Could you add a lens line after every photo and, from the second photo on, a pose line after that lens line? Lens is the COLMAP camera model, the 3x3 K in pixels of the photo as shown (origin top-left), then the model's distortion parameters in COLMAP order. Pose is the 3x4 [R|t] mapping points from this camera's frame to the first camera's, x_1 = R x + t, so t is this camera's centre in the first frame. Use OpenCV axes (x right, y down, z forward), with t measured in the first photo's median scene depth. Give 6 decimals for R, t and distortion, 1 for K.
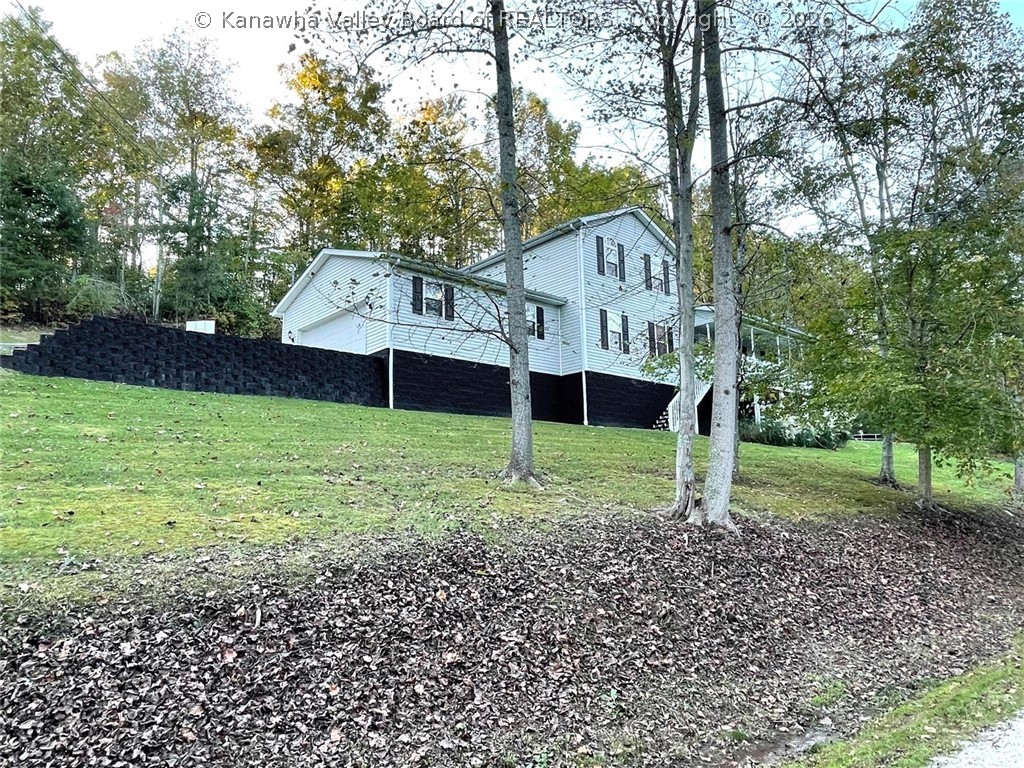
lens RADIAL K [[684.9, 0, 512.0], [0, 684.9, 384.0], [0, 0, 1]] dist [0.000035, -0.000099]
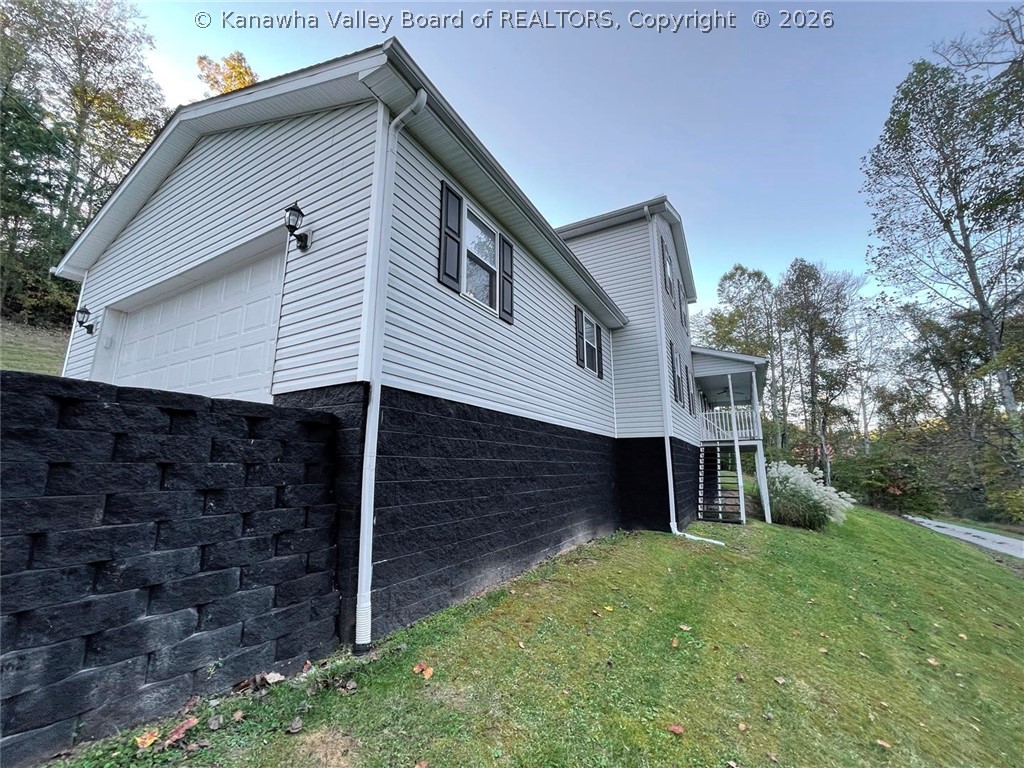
lens RADIAL K [[417.8, 0, 512.0], [0, 417.8, 384.0], [0, 0, 1]] dist [-0.017663, 0.011040]
pose [[0.945461, 0.088835, 0.313386, -0.168866], [-0.081229, 0.995998, -0.037272, -0.047782], [-0.315443, 0.009783, 0.948894, 0.785034]]
